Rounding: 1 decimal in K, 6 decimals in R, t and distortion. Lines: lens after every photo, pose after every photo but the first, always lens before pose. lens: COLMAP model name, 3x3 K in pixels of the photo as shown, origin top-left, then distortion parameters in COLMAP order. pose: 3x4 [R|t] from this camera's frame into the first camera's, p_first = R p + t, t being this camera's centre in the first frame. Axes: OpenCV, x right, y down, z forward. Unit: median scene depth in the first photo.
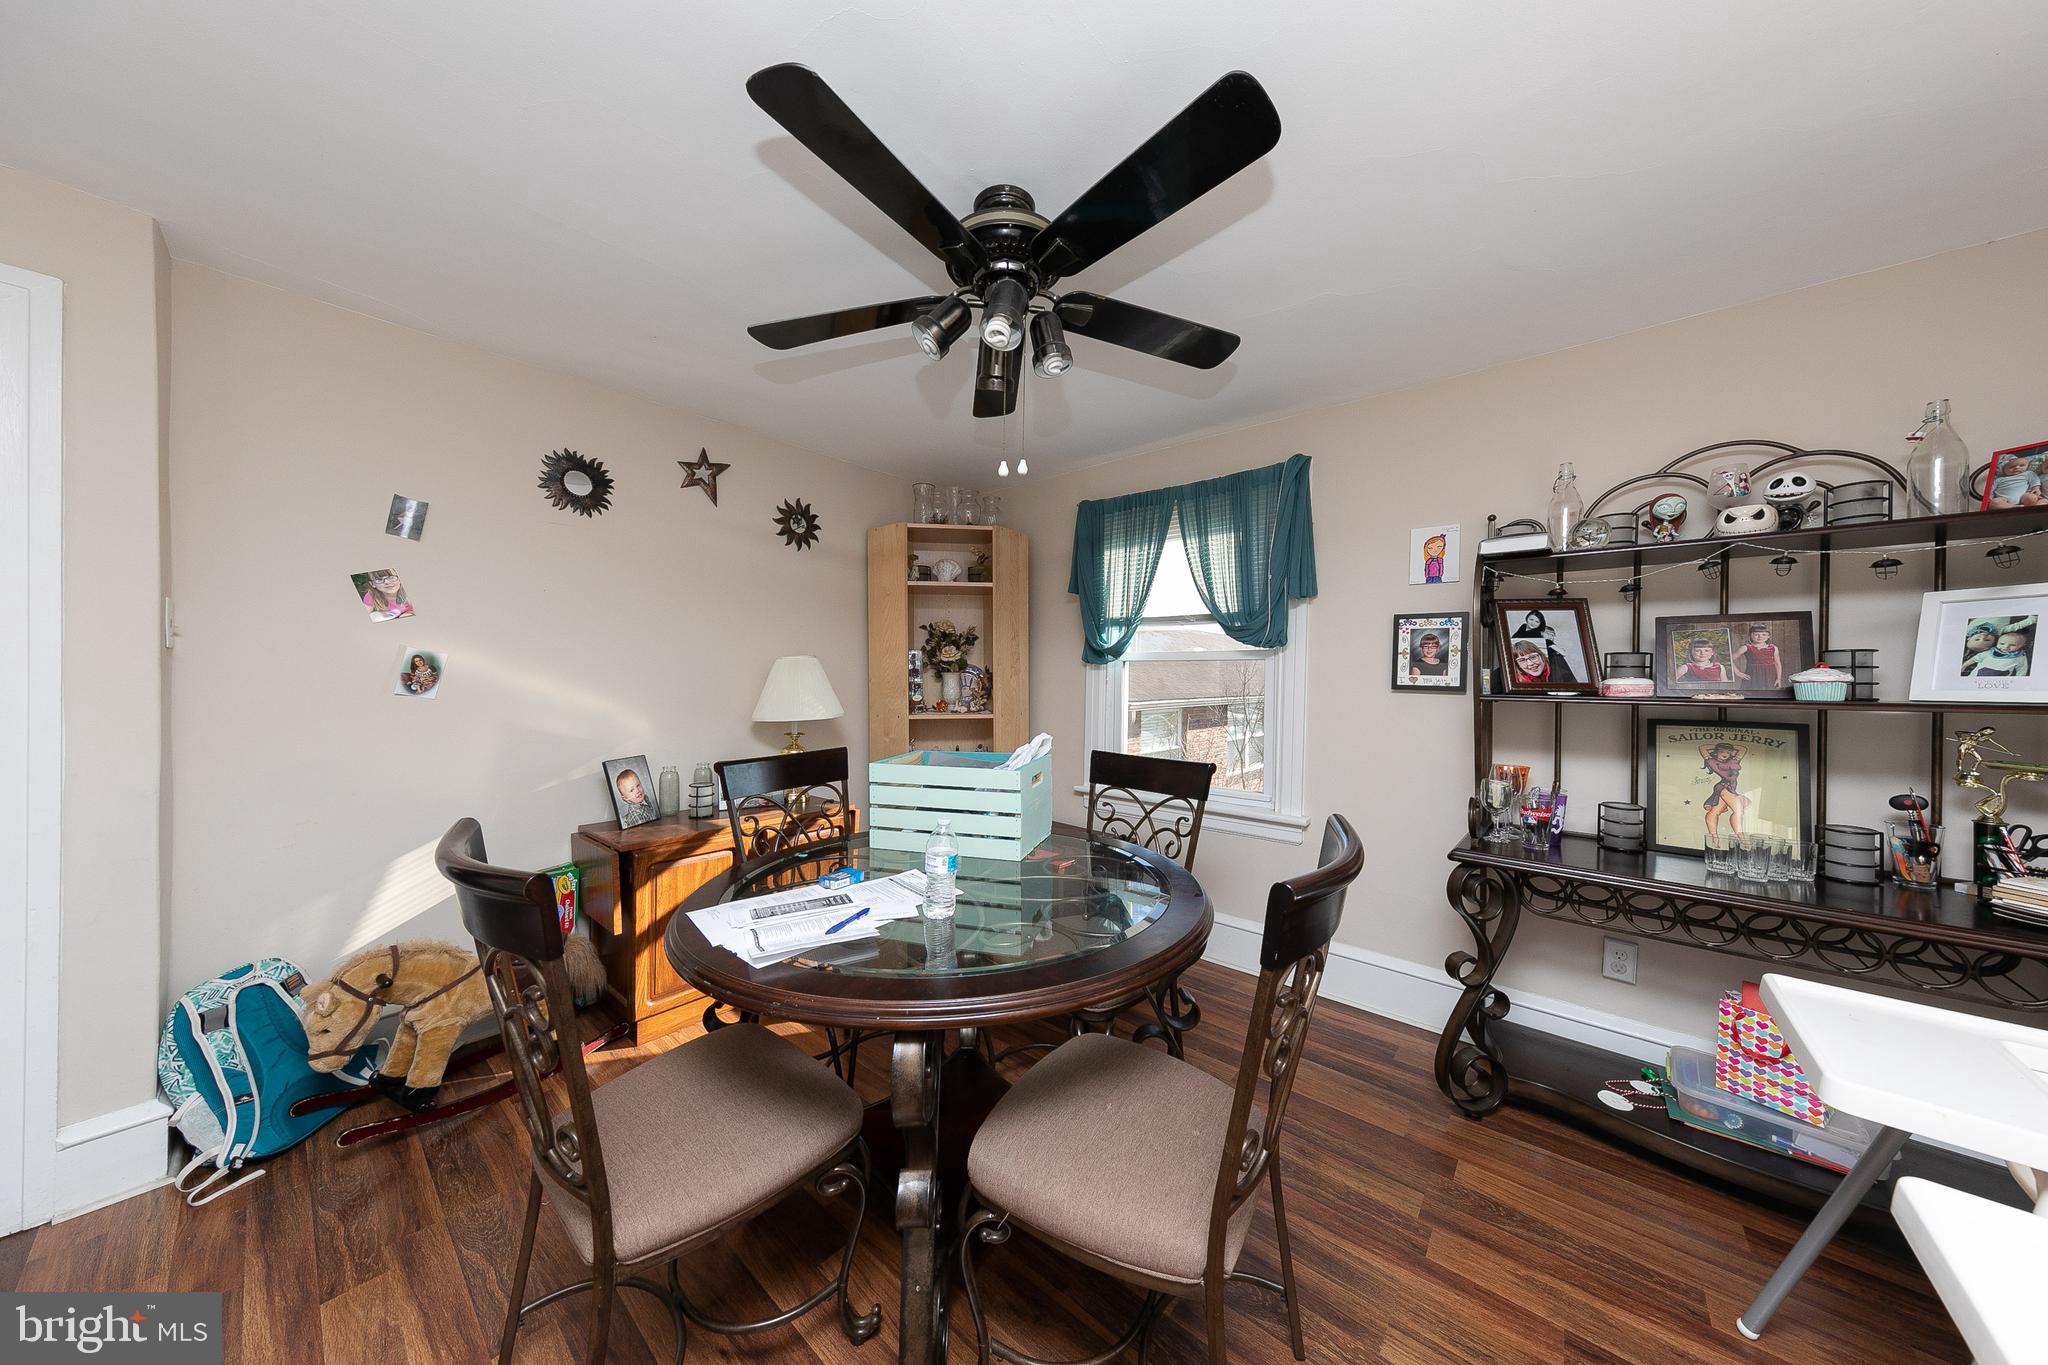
lens RADIAL K [[647.9, 0, 1023.9], [0, 647.9, 674.8], [0, 0, 1]] dist [0.002542, 0.000067]
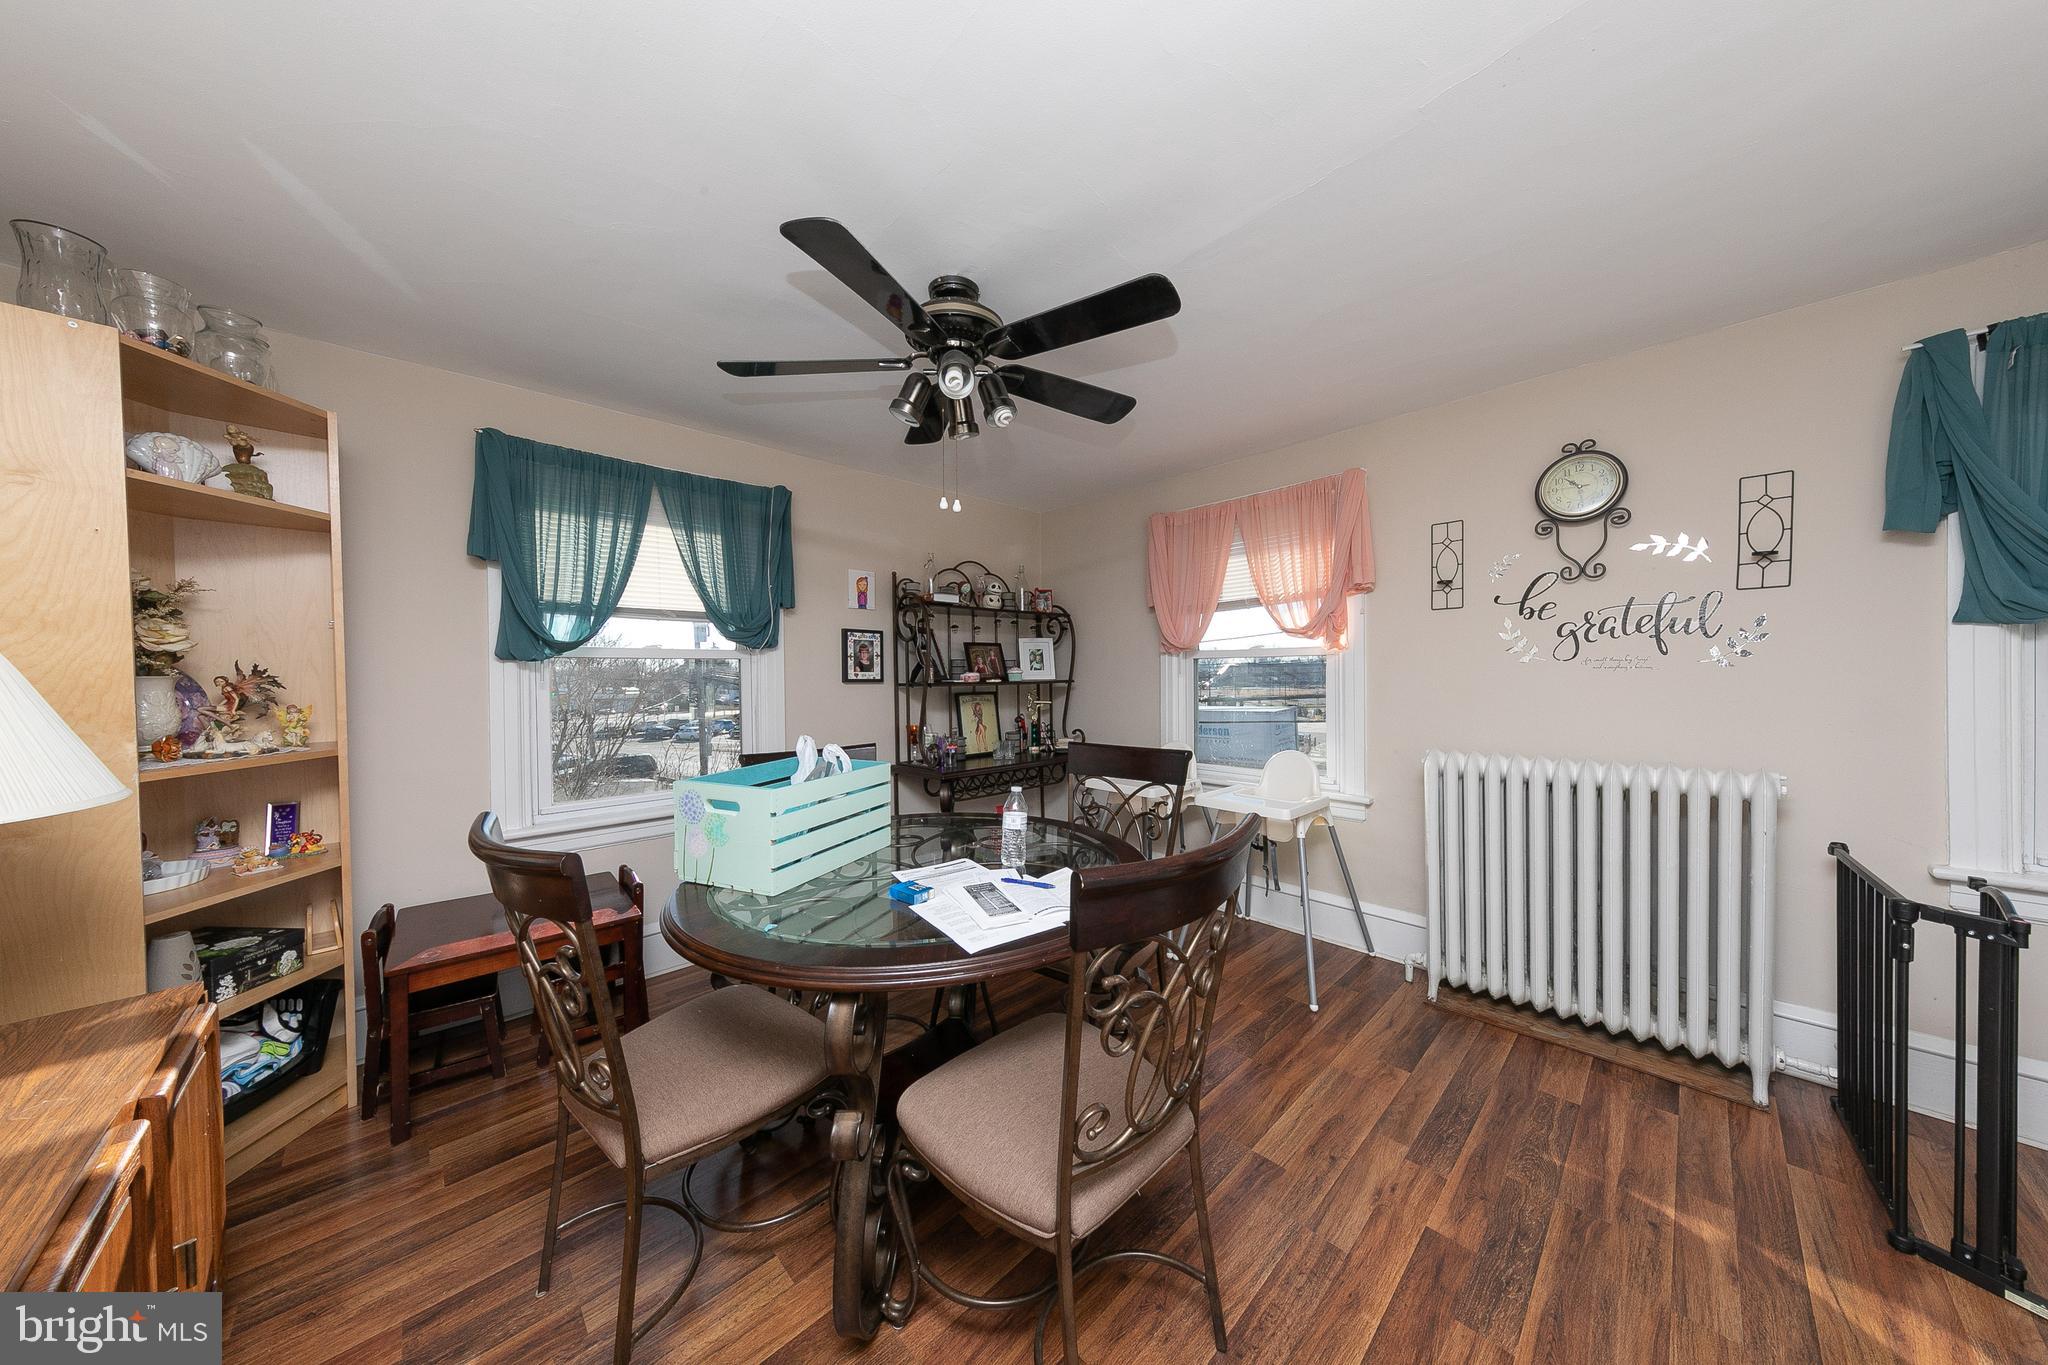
lens RADIAL K [[647.9, 0, 1035.9], [0, 647.9, 676.3], [0, 0, 1]] dist [0.002542, 0.000067]
pose [[0.087343, -0.016297, 0.996045, -0.807529], [0.004609, 0.999862, 0.015956, -0.010912], [-0.996168, 0.003197, 0.087406, 0.491084]]
